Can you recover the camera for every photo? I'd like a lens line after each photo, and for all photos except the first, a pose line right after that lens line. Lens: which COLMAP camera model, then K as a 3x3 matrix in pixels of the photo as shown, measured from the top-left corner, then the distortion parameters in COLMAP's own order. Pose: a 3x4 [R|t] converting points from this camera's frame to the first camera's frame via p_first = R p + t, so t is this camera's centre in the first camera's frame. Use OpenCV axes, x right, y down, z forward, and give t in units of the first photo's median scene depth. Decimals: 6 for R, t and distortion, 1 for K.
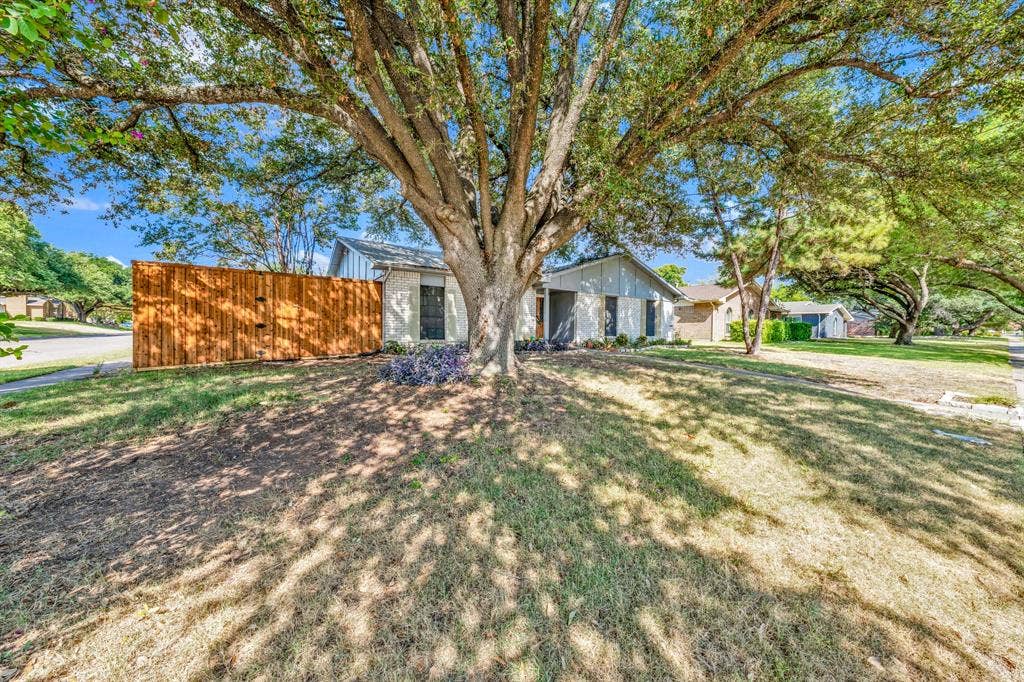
lens RADIAL K [[346.7, 0, 508.4], [0, 346.7, 337.6], [0, 0, 1]] dist [0.000795, -0.000067]
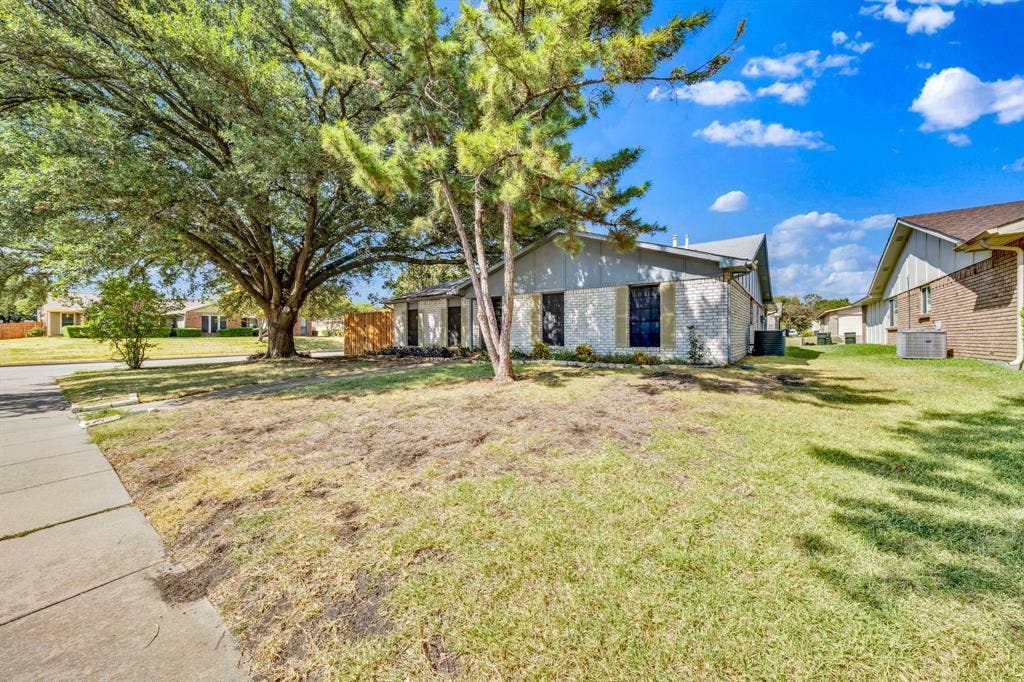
lens RADIAL K [[346.7, 0, 508.4], [0, 346.7, 337.6], [0, 0, 1]] dist [0.000795, -0.000067]
pose [[0.322186, -0.003627, -0.946669, 1.407320], [-0.012199, 0.999894, -0.007982, -0.020091], [0.946598, 0.014120, 0.322108, 0.960908]]
